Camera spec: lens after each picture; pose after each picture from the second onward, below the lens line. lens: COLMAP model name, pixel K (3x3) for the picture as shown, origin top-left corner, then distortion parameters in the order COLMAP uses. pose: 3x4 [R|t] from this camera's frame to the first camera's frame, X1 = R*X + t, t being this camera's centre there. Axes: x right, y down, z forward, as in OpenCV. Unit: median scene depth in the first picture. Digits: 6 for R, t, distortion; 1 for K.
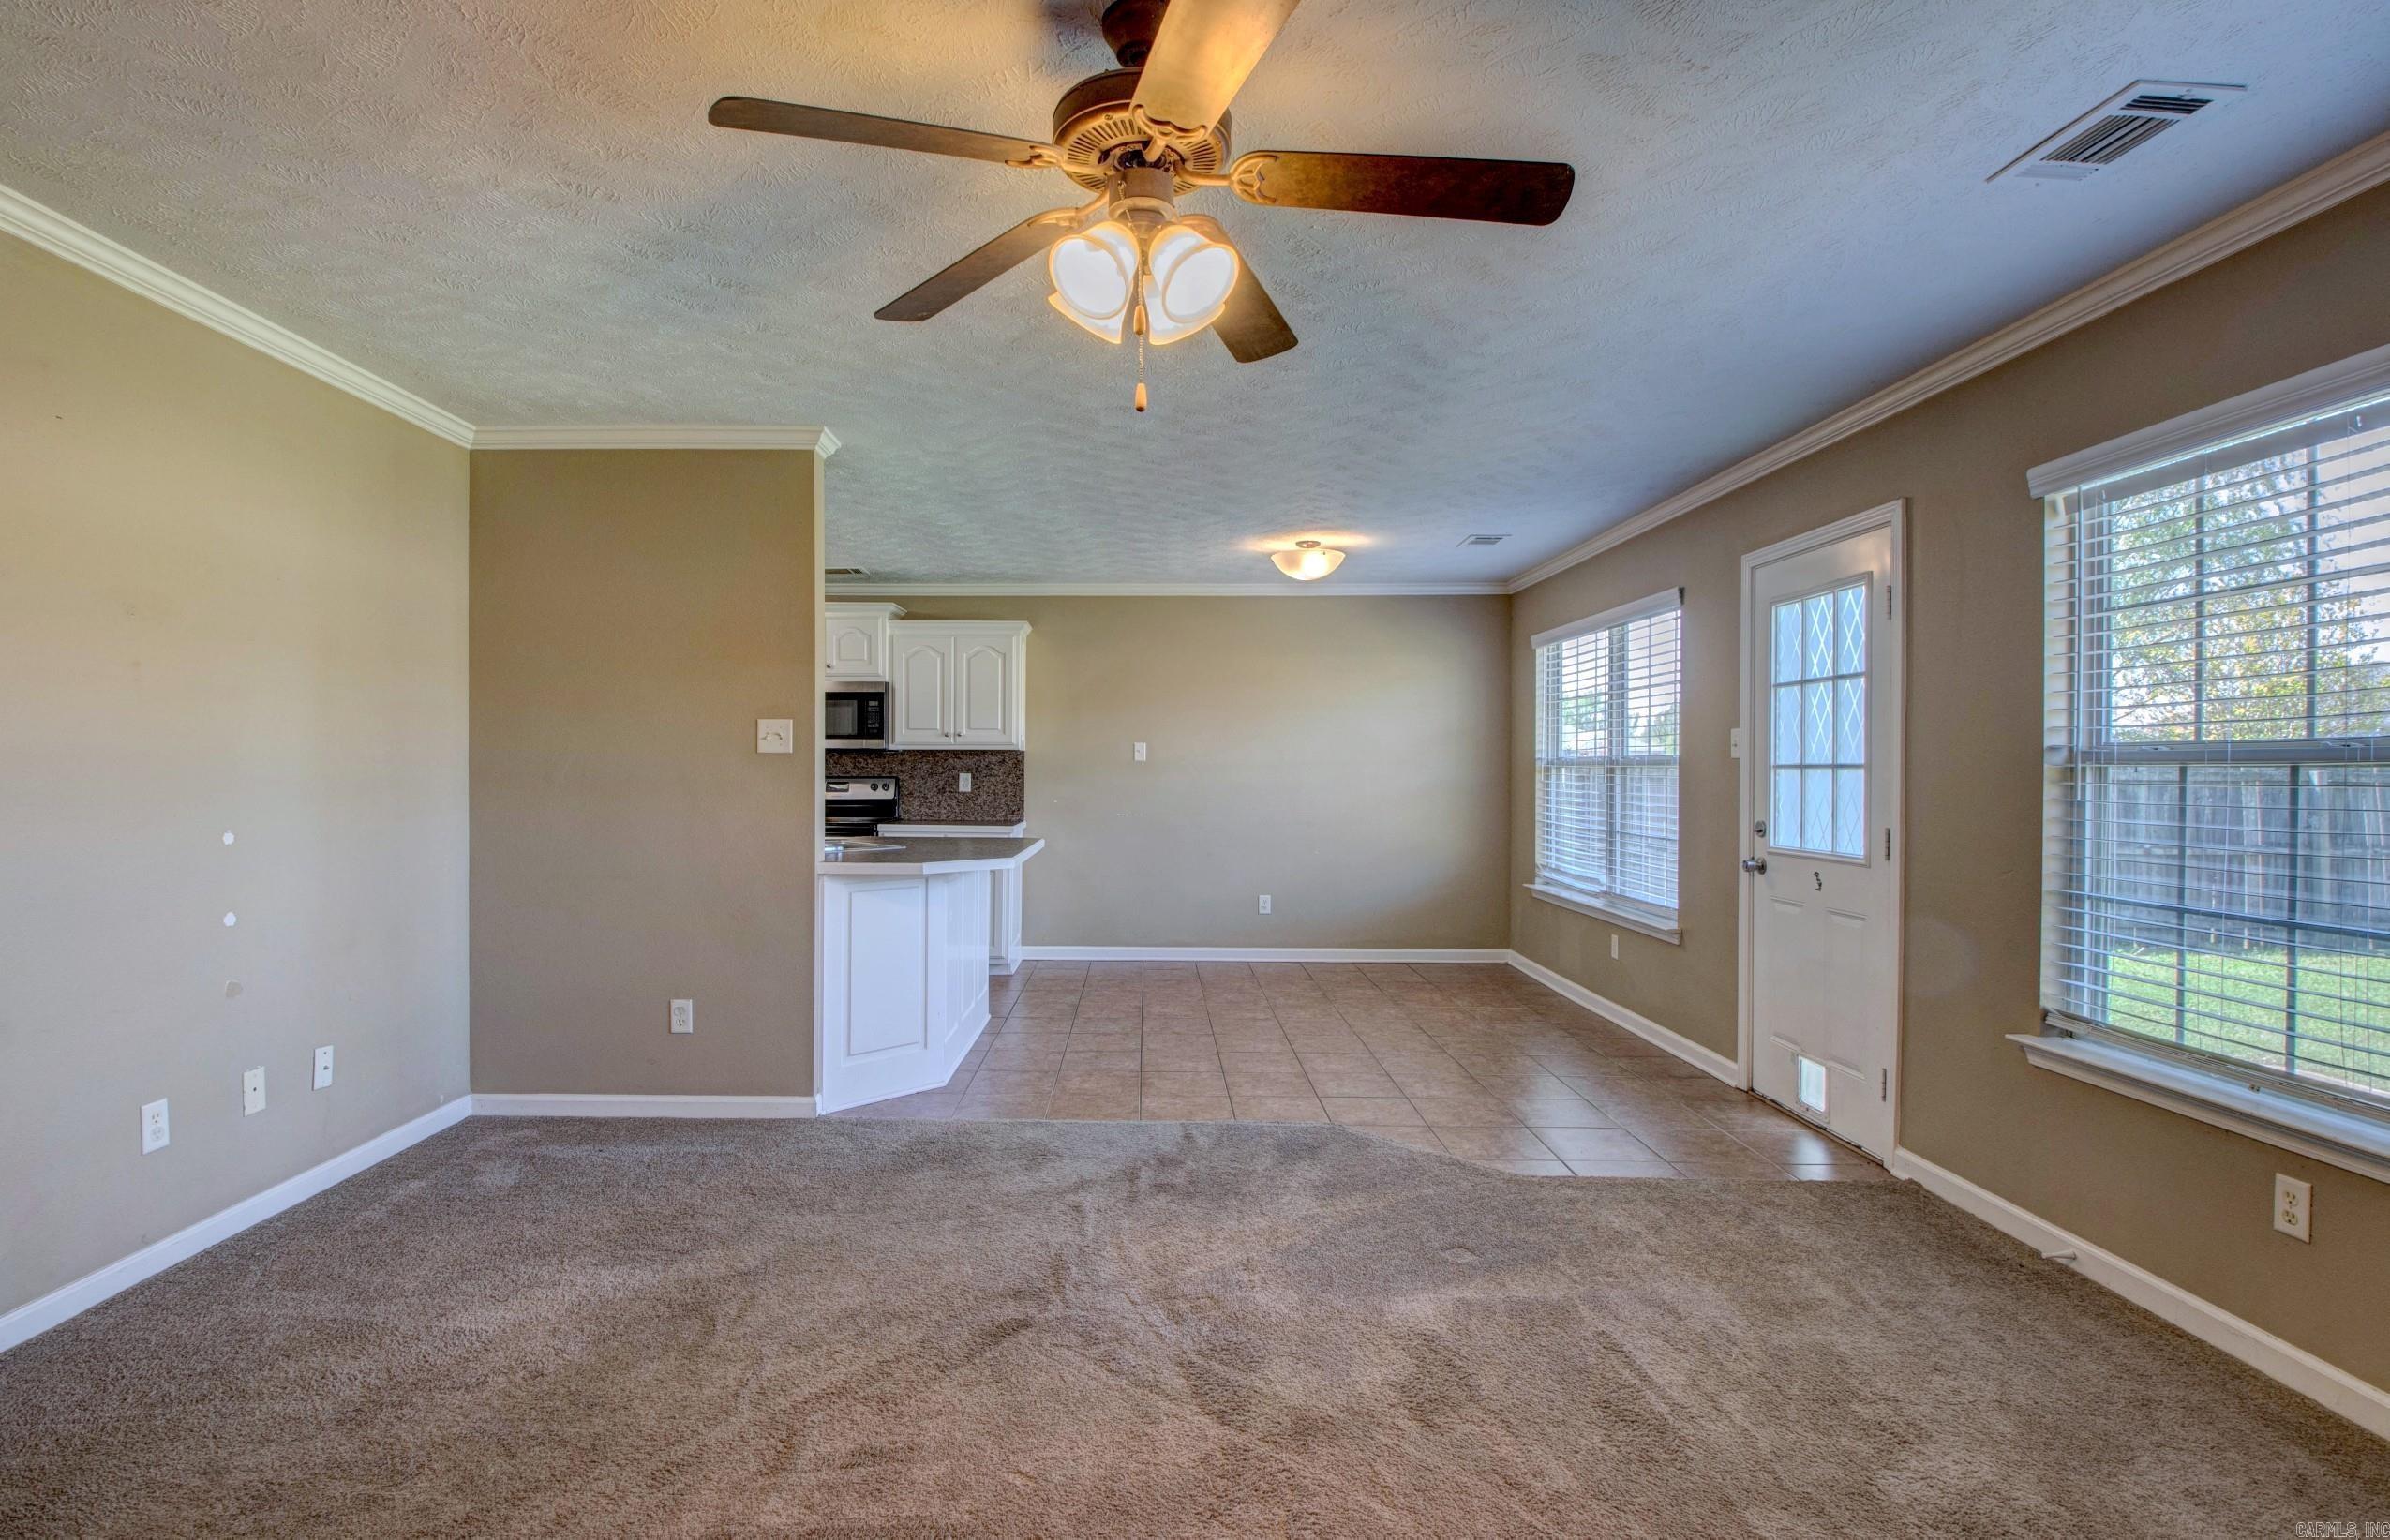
lens RADIAL K [[1112.8, 0, 1152.7], [0, 1112.8, 792.2], [0, 0, 1]] dist [0.003942, -0.018561]
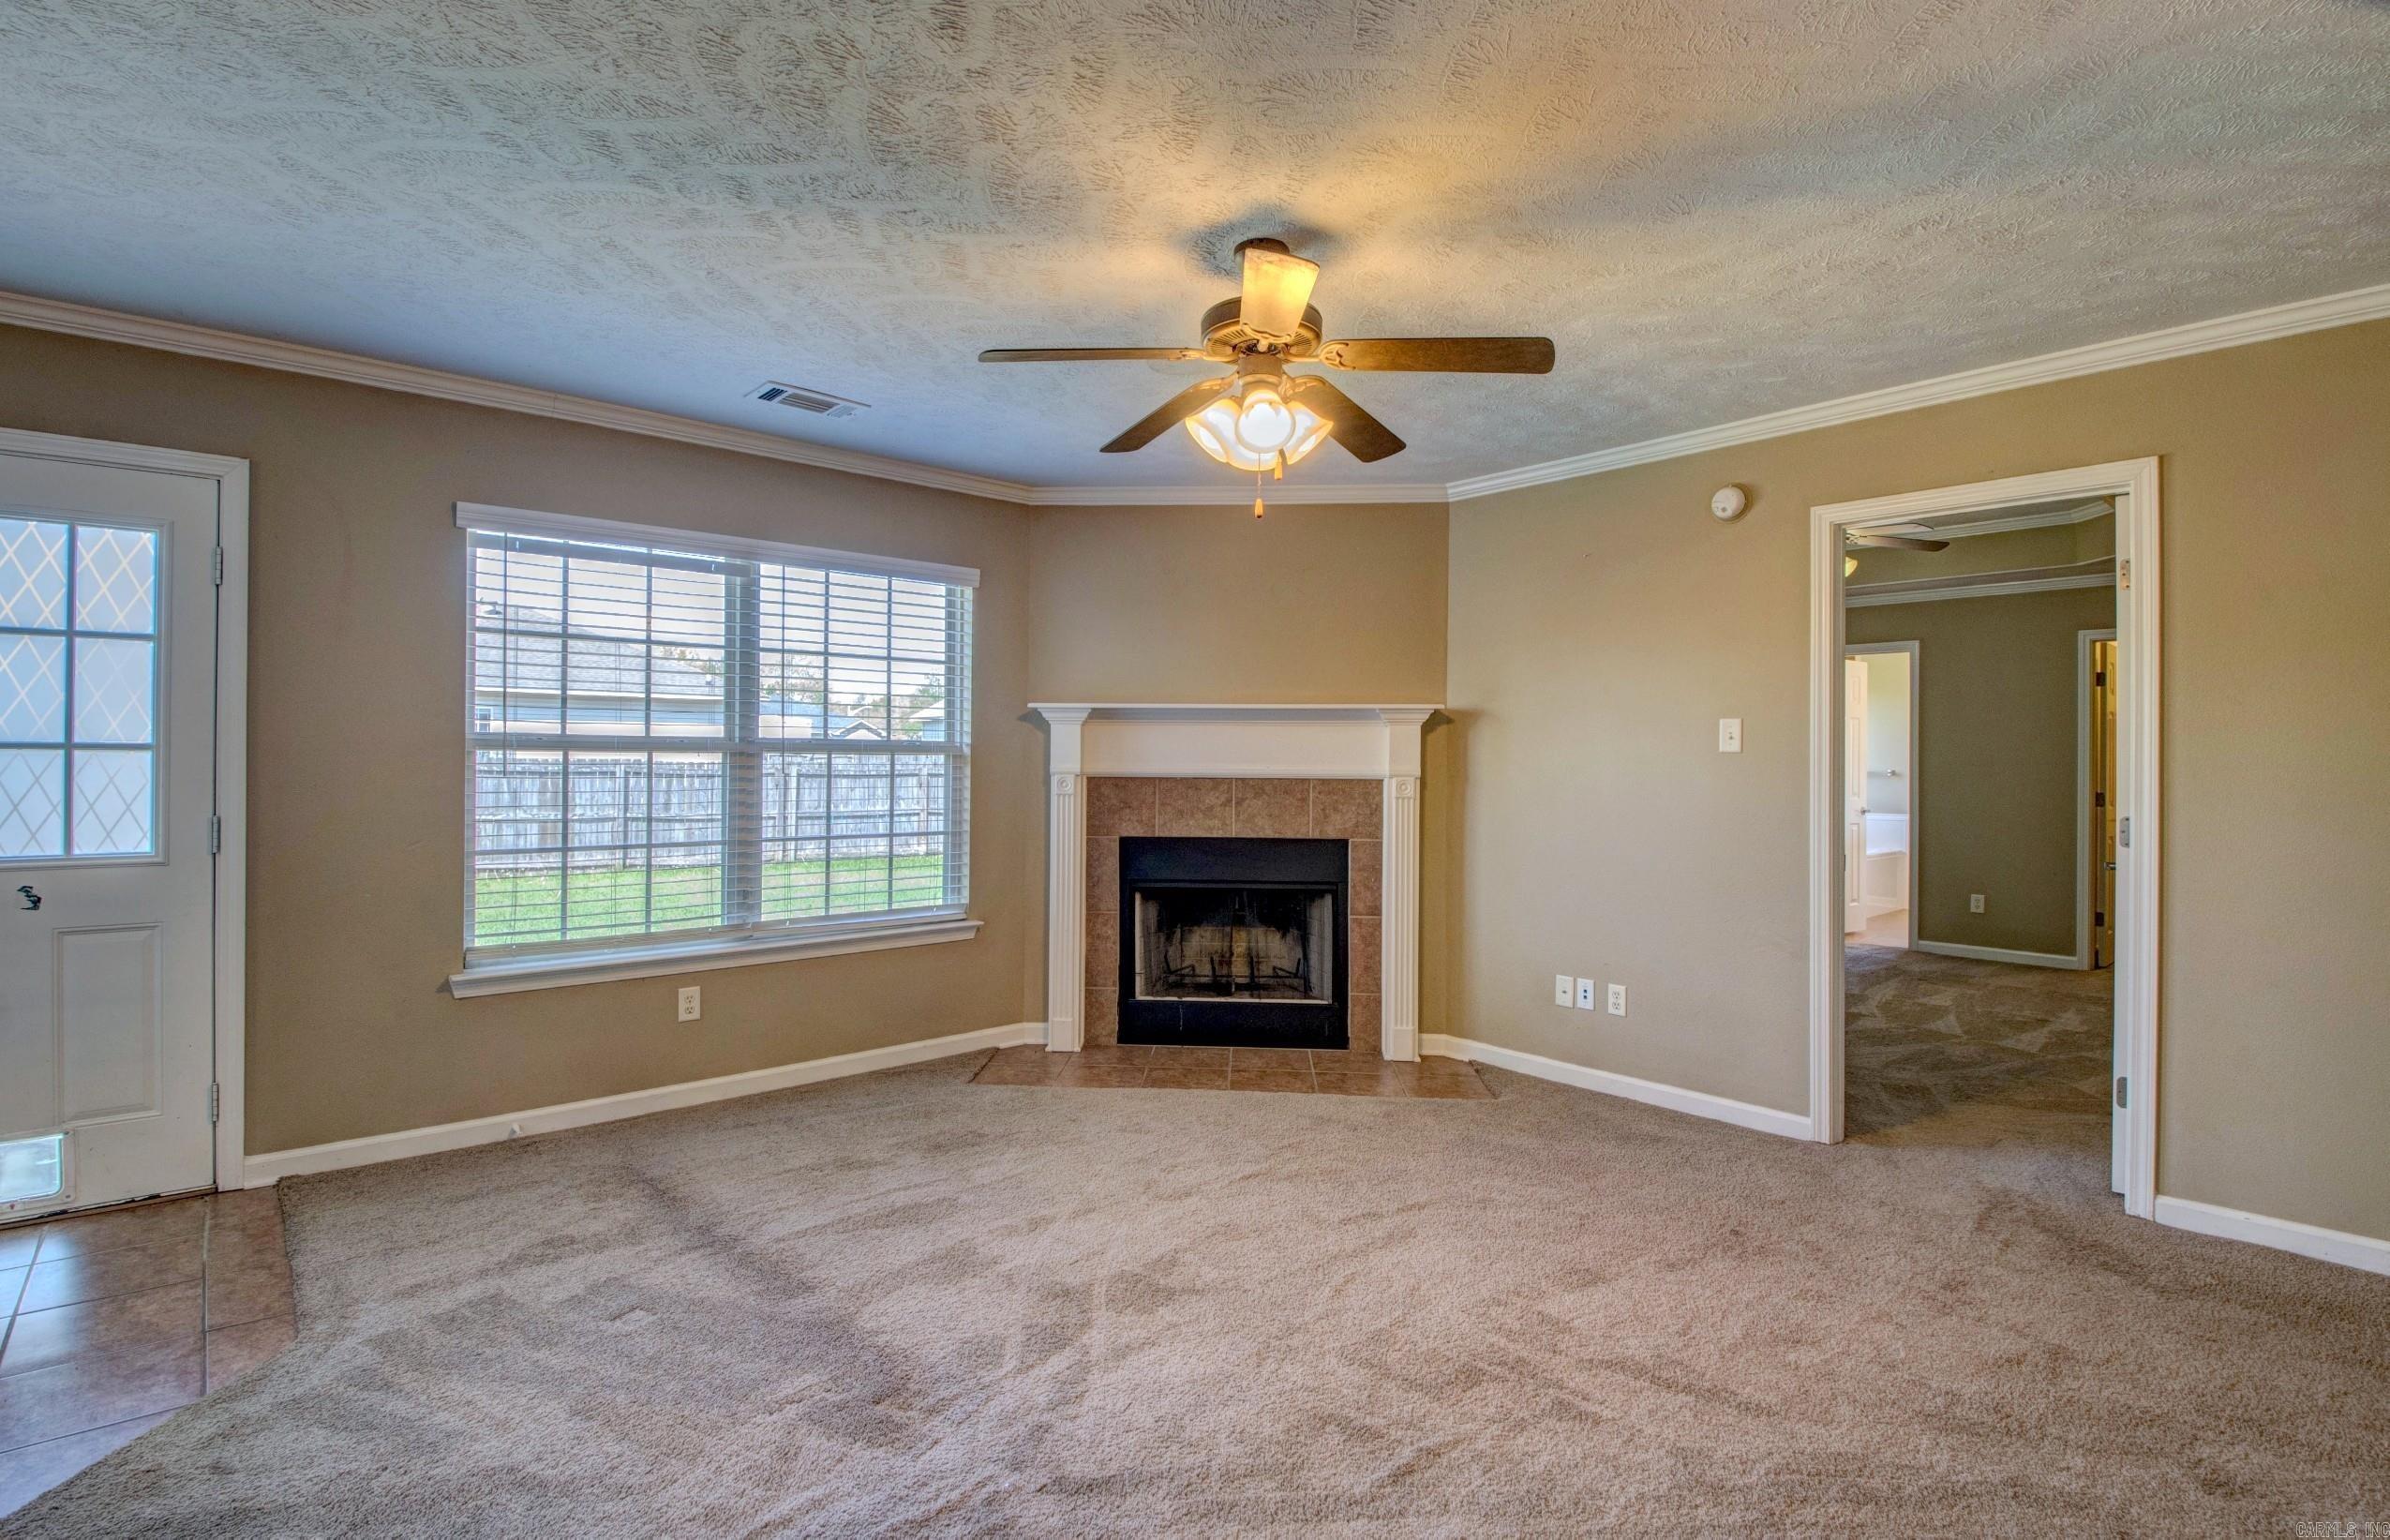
lens RADIAL K [[1112.8, 0, 1194.1], [0, 1112.8, 755.2], [0, 0, 1]] dist [0.003942, -0.018561]
pose [[-0.662517, -0.006557, 0.749018, -0.415072], [0.004698, 0.999906, 0.012909, -0.018573], [-0.749032, 0.012072, -0.662423, 0.782980]]
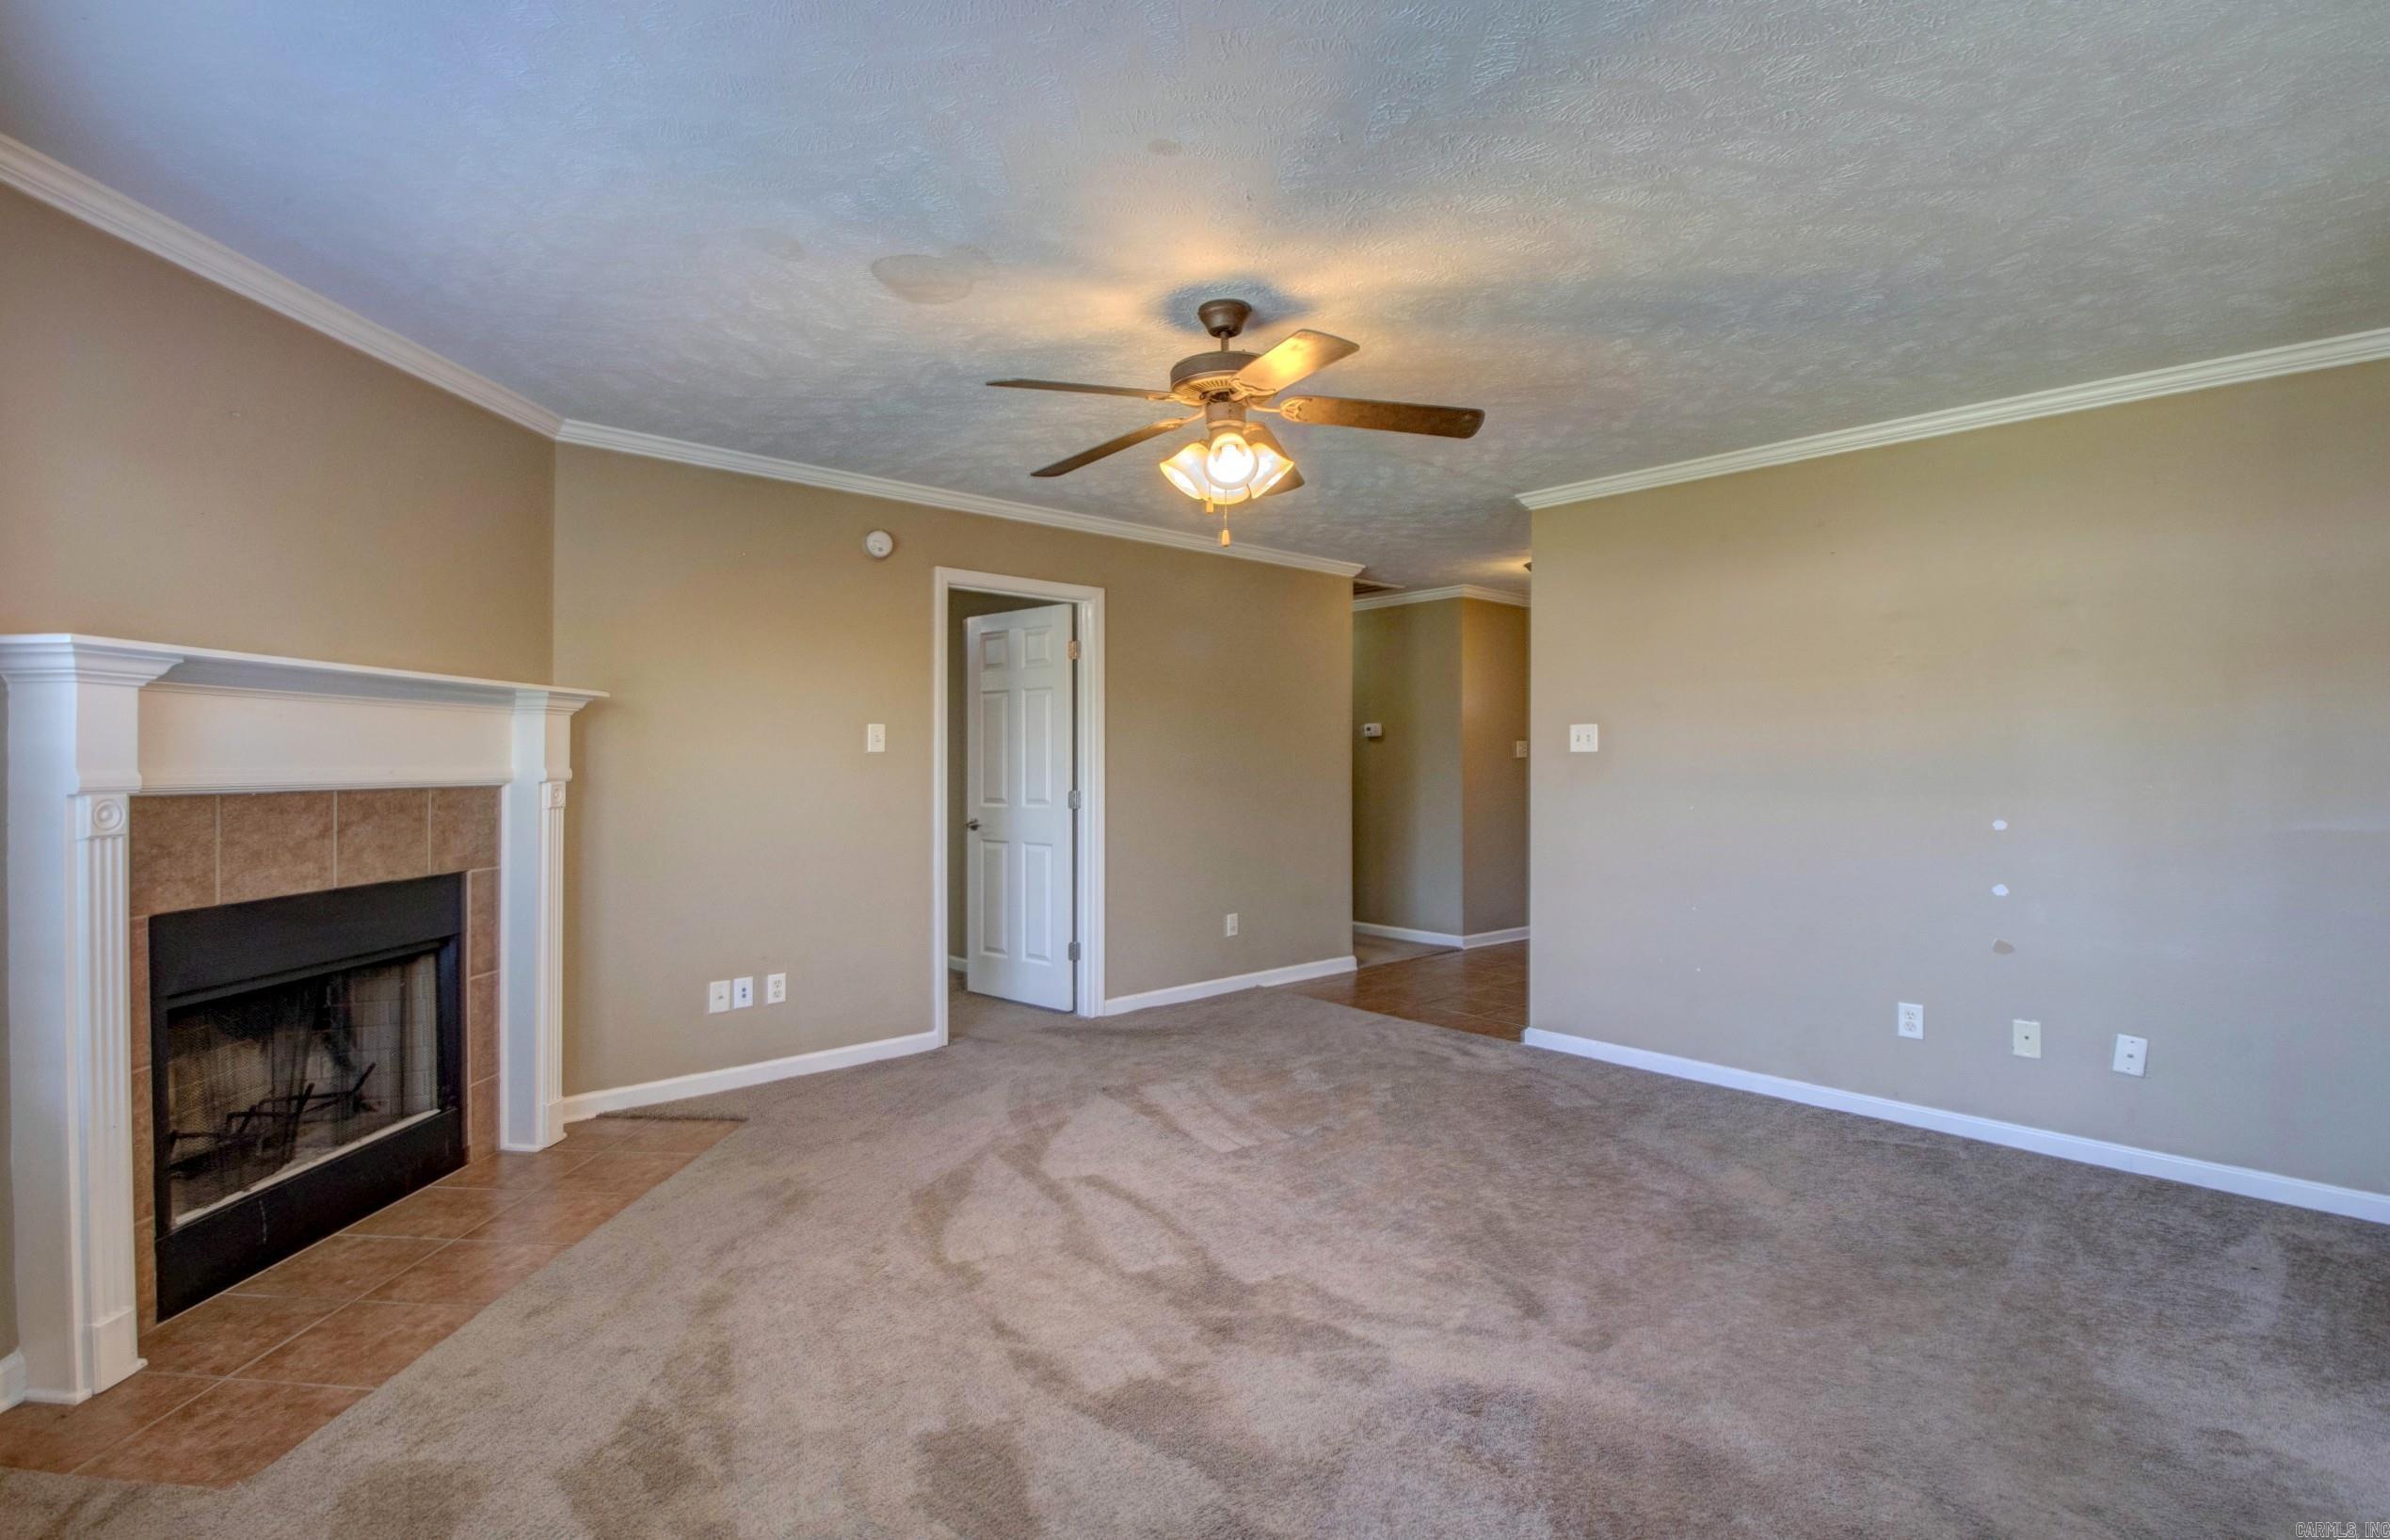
lens RADIAL K [[1112.8, 0, 1167.8], [0, 1112.8, 756.5], [0, 0, 1]] dist [0.003942, -0.018561]
pose [[-0.755263, -0.010113, -0.655343, 0.441819], [-0.020538, 0.999755, 0.008242, -0.017037], [0.655099, 0.019684, -0.755286, 0.844116]]
